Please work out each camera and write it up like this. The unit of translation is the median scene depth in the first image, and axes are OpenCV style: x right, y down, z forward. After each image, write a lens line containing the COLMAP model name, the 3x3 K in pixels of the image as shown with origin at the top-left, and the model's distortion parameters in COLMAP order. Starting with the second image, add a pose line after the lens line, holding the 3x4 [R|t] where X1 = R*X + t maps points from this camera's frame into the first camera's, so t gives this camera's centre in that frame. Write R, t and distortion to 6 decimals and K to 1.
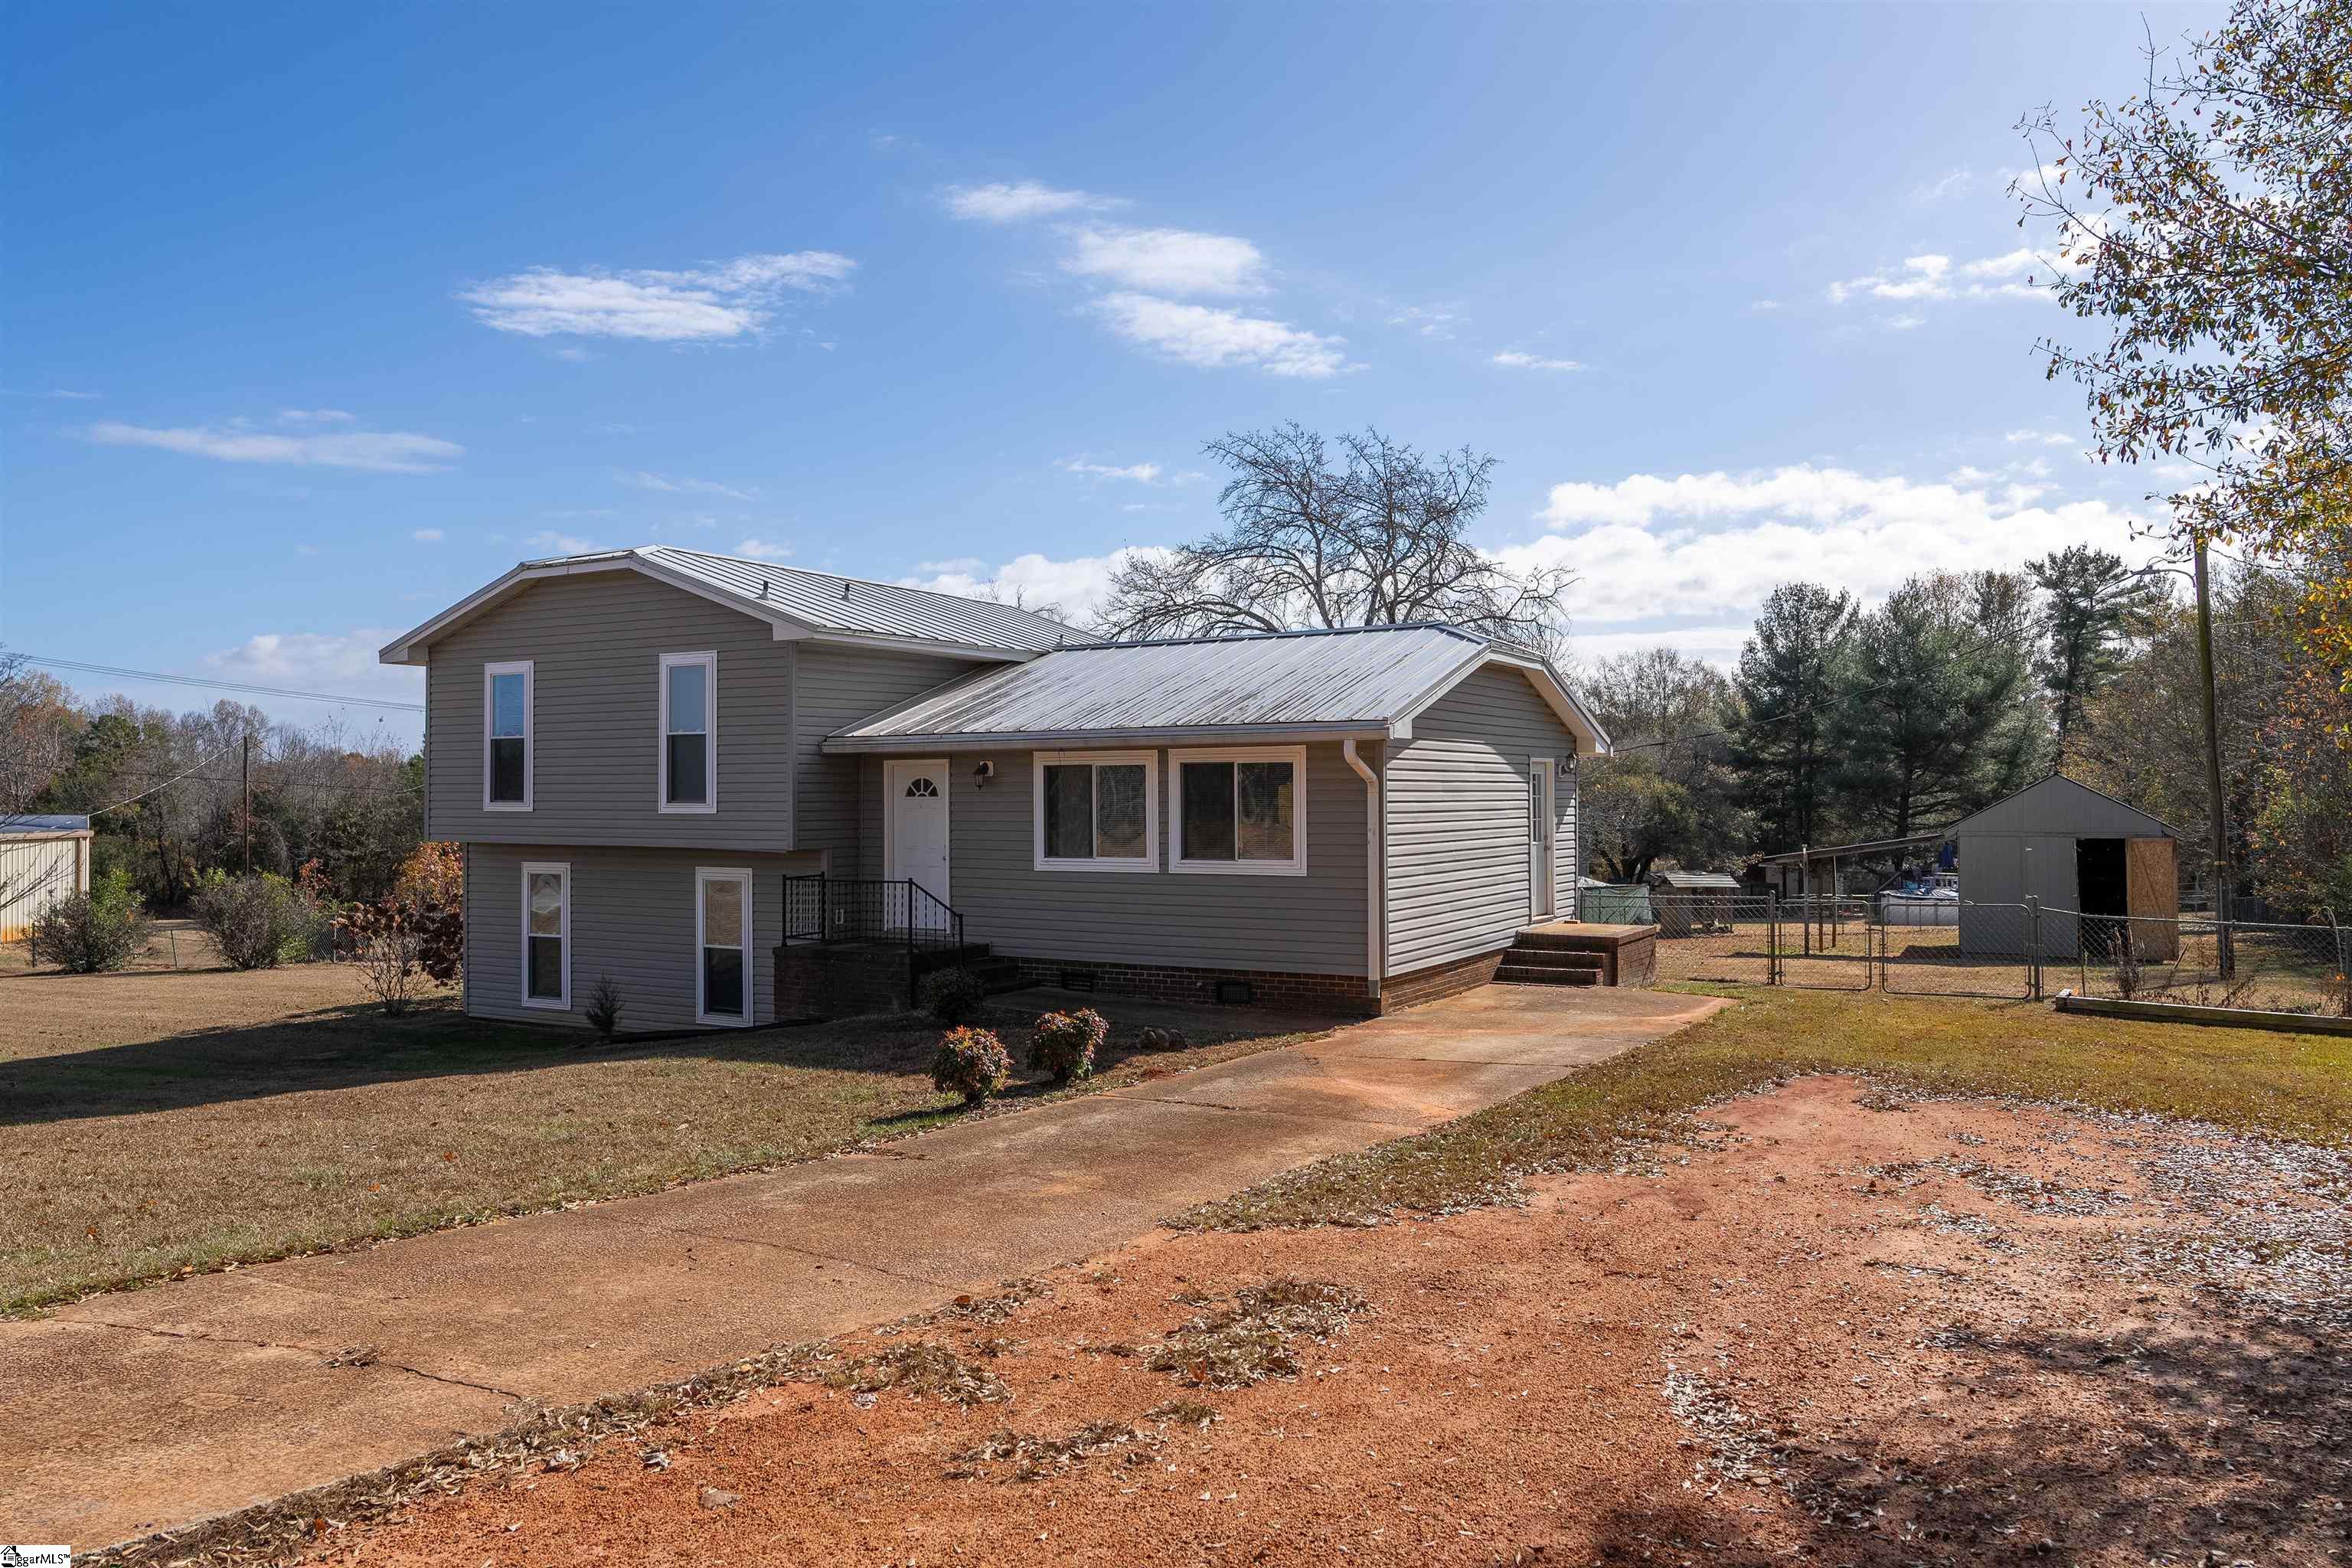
lens RADIAL K [[1643.3, 0, 1177.8], [0, 1643.3, 794.0], [0, 0, 1]] dist [-0.021398, 0.002515]
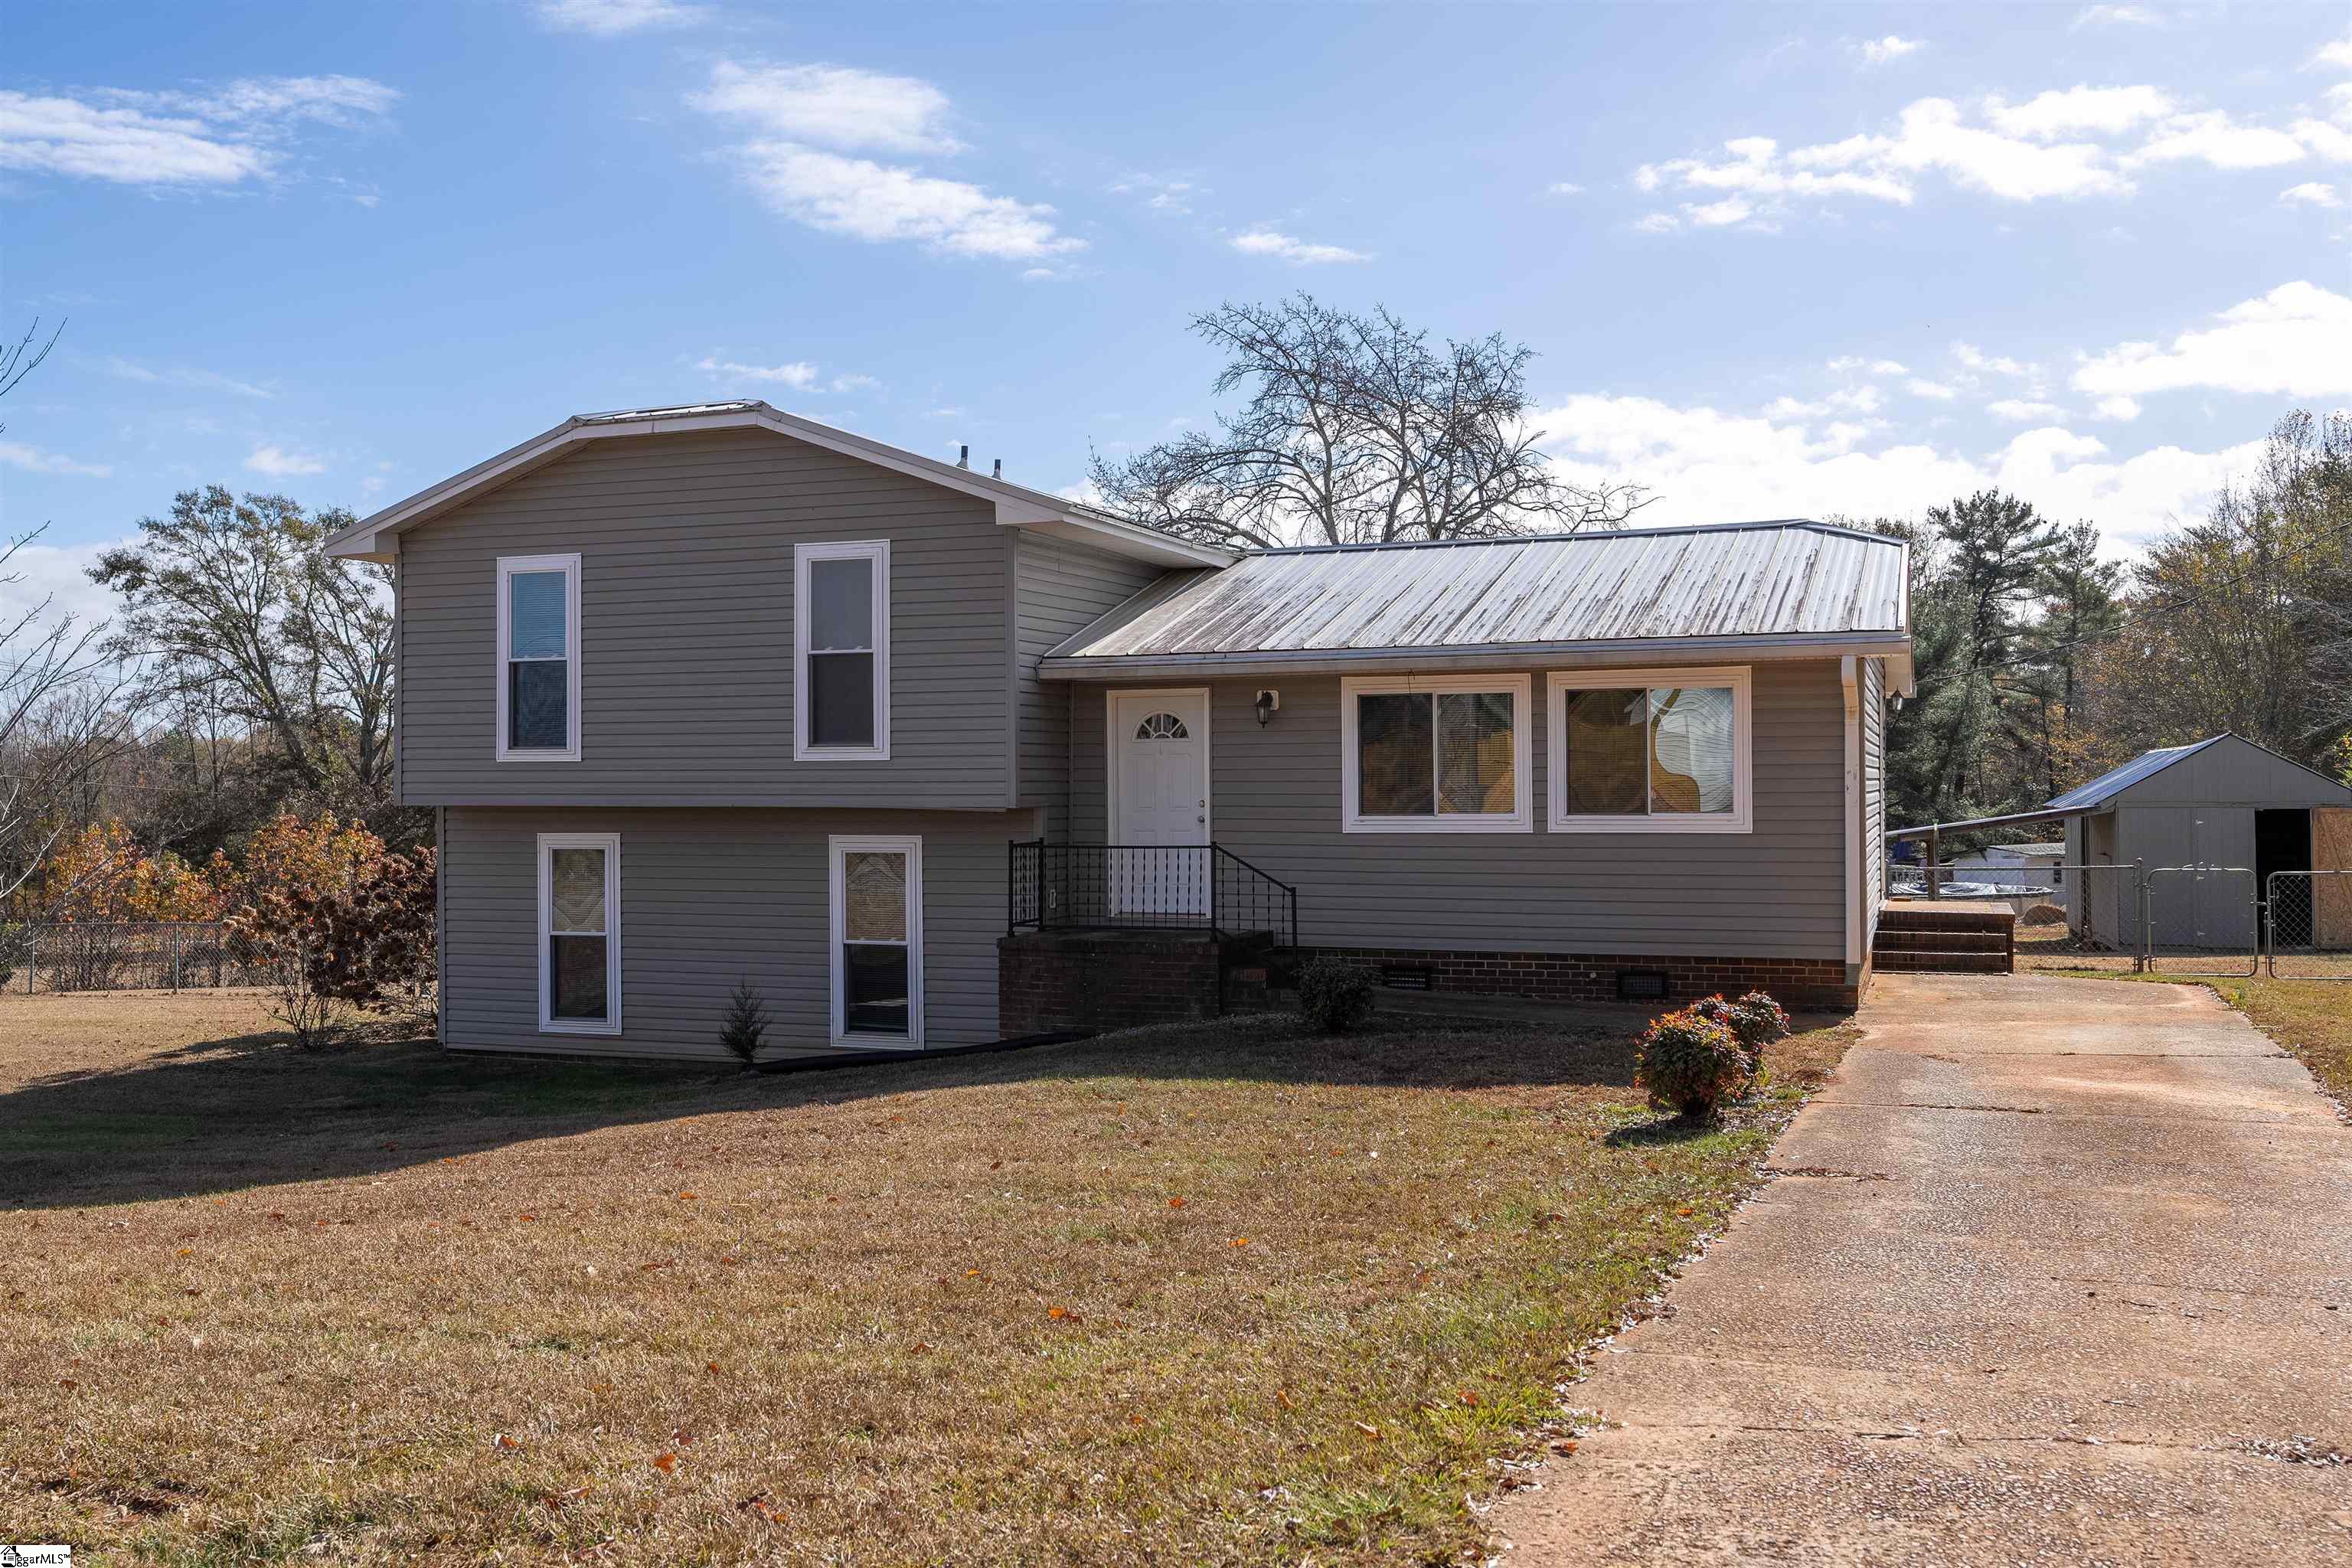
lens RADIAL K [[2053.5, 0, 1163.8], [0, 2053.5, 775.5], [0, 0, 1]] dist [-0.005871, -0.008764]
pose [[0.988190, -0.001268, 0.153231, -0.301145], [0.001401, 0.999999, -0.000755, 0.019734], [-0.153230, 0.000961, 0.988190, 0.068502]]
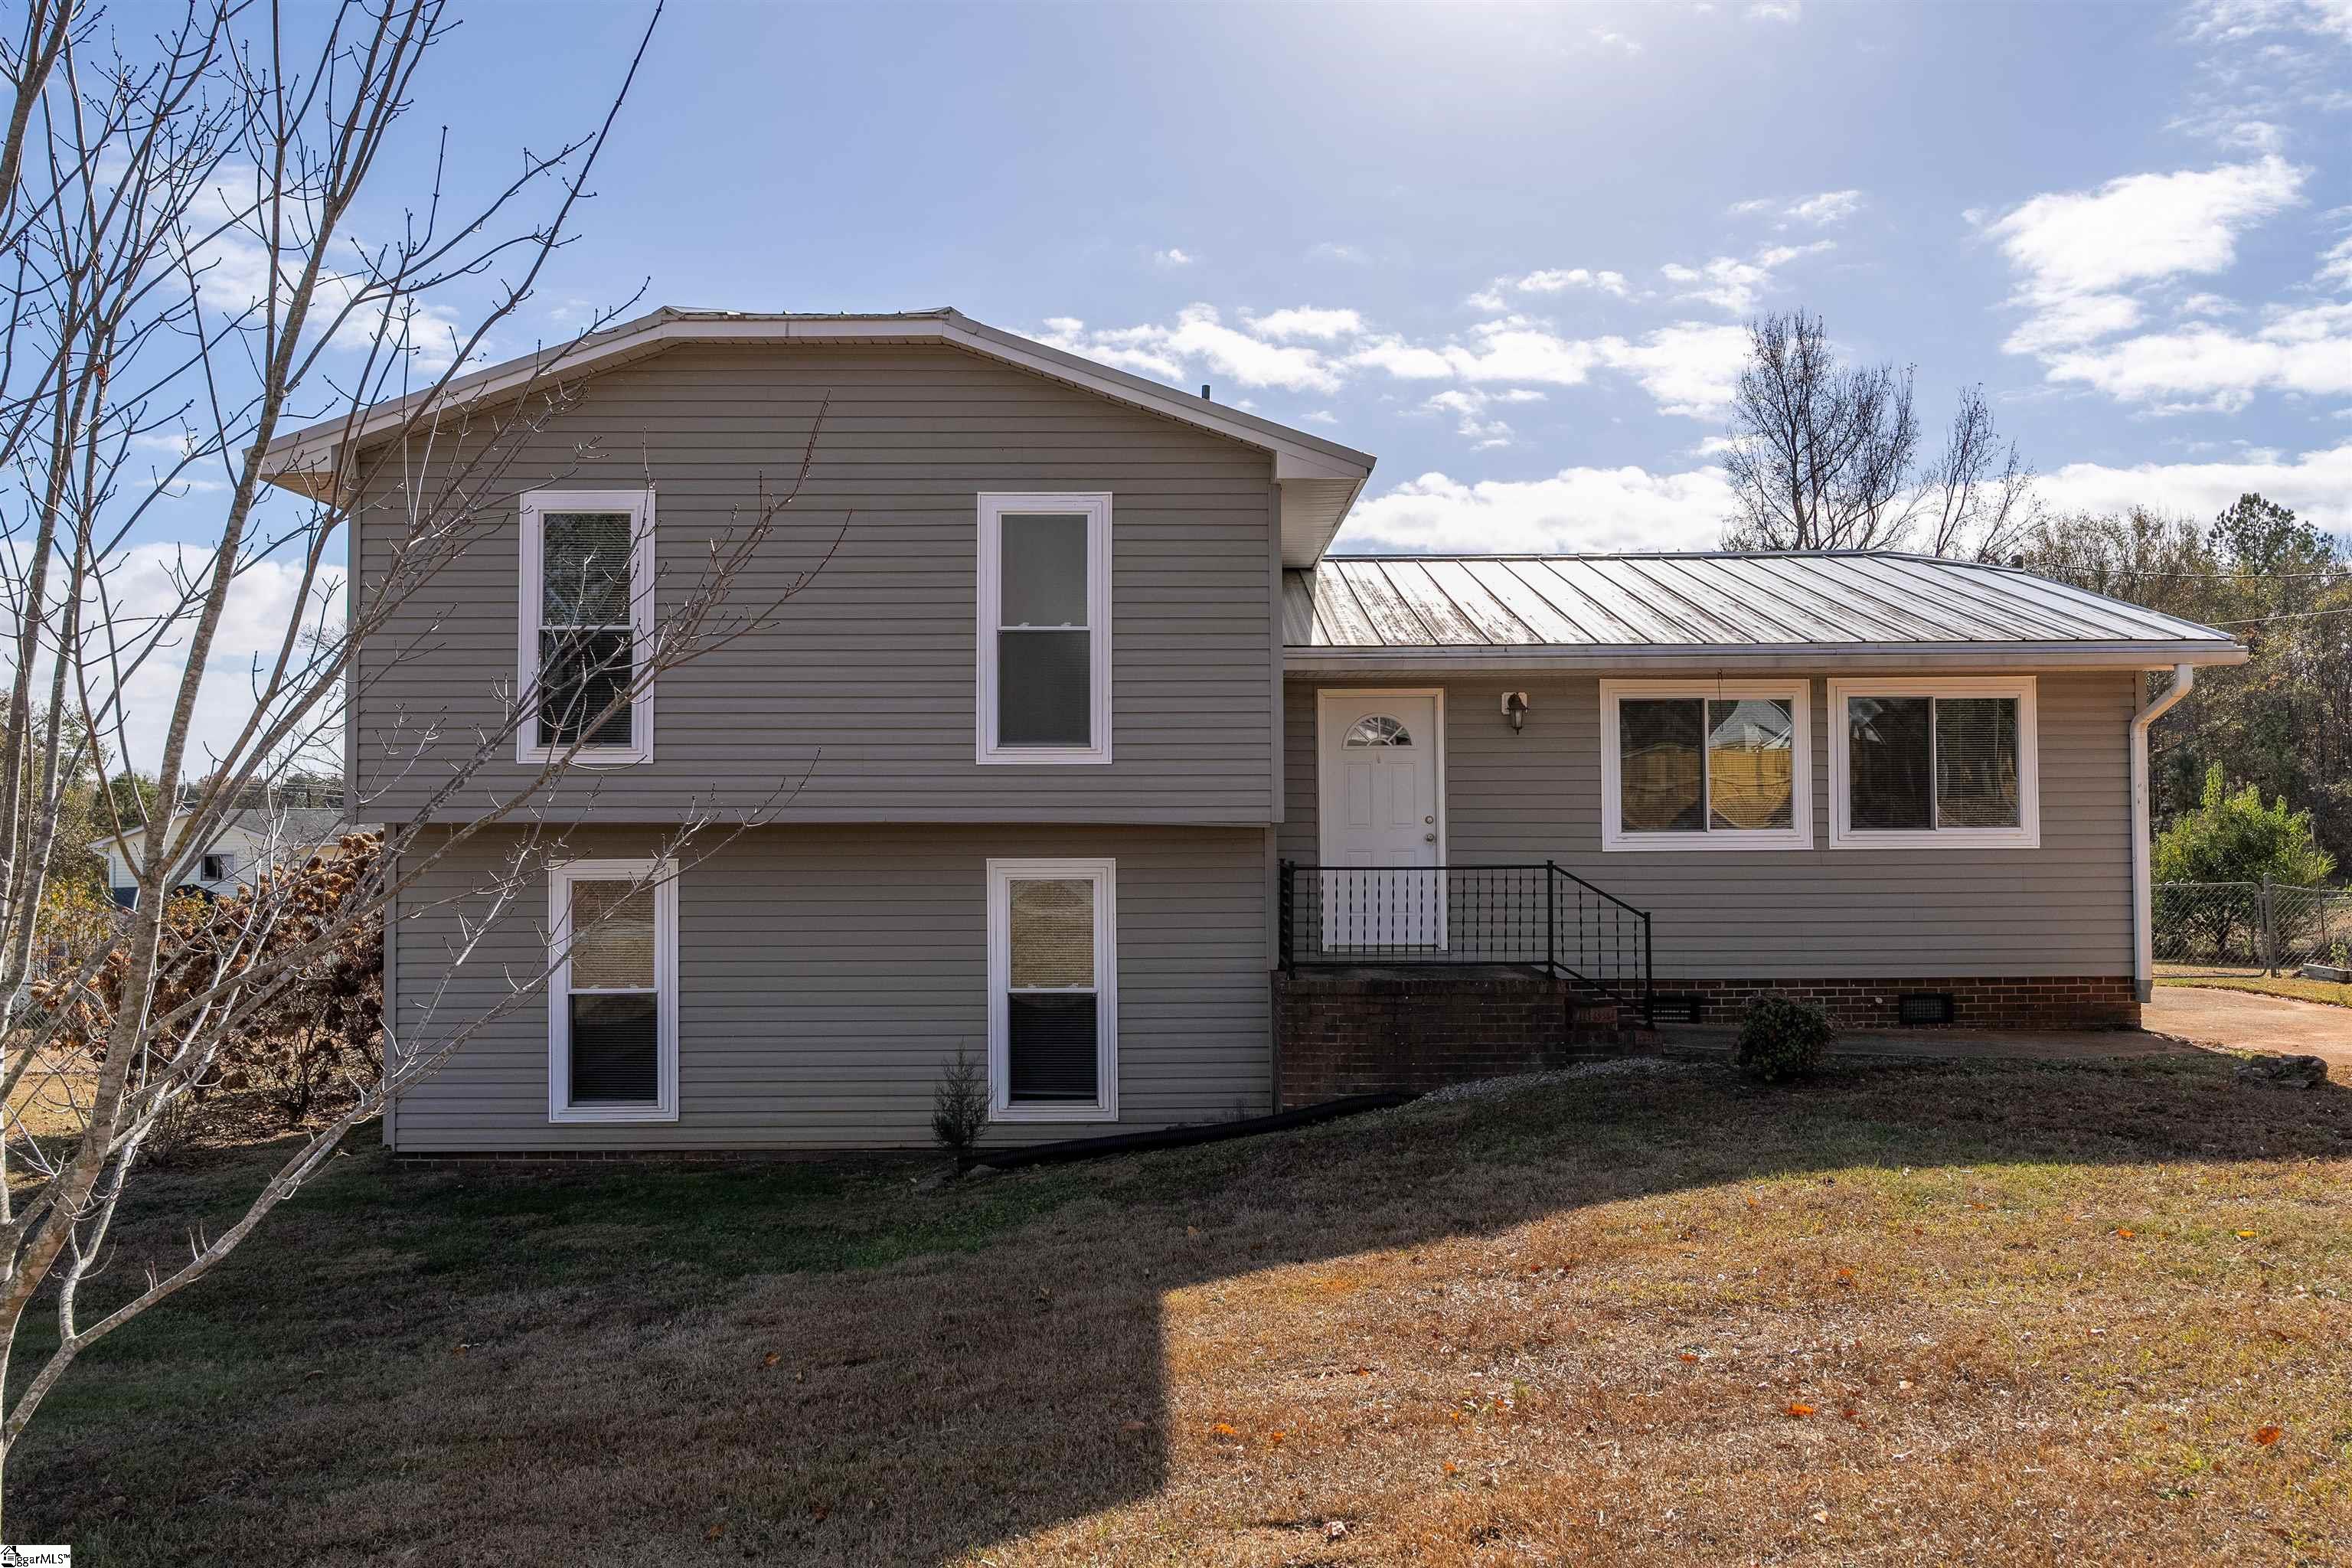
lens RADIAL K [[1674.0, 0, 1178.2], [0, 1674.0, 781.6], [0, 0, 1]] dist [-0.011380, 0.002833]
pose [[0.864063, 0.013020, 0.503216, -0.566727], [-0.000453, 0.999685, -0.025087, 0.033457], [-0.503384, 0.021449, 0.863797, 0.462664]]
